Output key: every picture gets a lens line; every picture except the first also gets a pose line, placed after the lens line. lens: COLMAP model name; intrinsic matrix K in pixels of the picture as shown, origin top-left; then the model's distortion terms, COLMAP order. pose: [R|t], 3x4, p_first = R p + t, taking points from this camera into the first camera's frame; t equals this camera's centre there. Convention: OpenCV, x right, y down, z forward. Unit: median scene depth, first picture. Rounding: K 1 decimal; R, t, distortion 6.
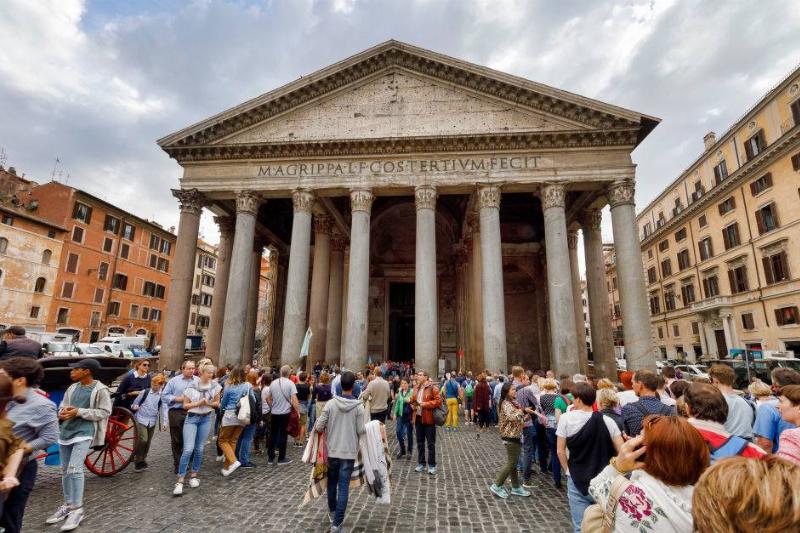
lens RADIAL K [[393.8, 0, 400.0], [0, 393.8, 266.5], [0, 0, 1]] dist [0.003958, -0.000040]
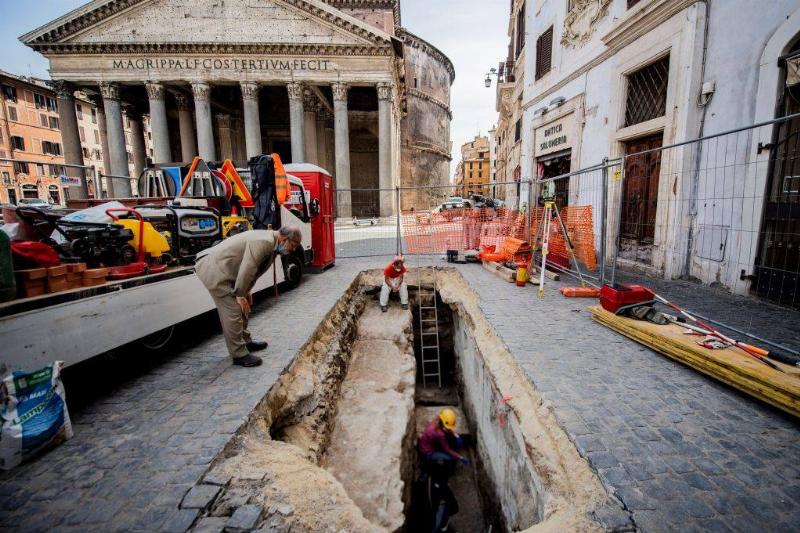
lens RADIAL K [[373.0, 0, 400.0], [0, 373.0, 266.5], [0, 0, 1]] dist [-0.021969, -0.000659]
pose [[0.985129, -0.048967, 0.164692, 0.342228], [-0.018802, 0.922050, 0.386613, -0.114674], [-0.170786, -0.383960, 0.907418, -0.503958]]
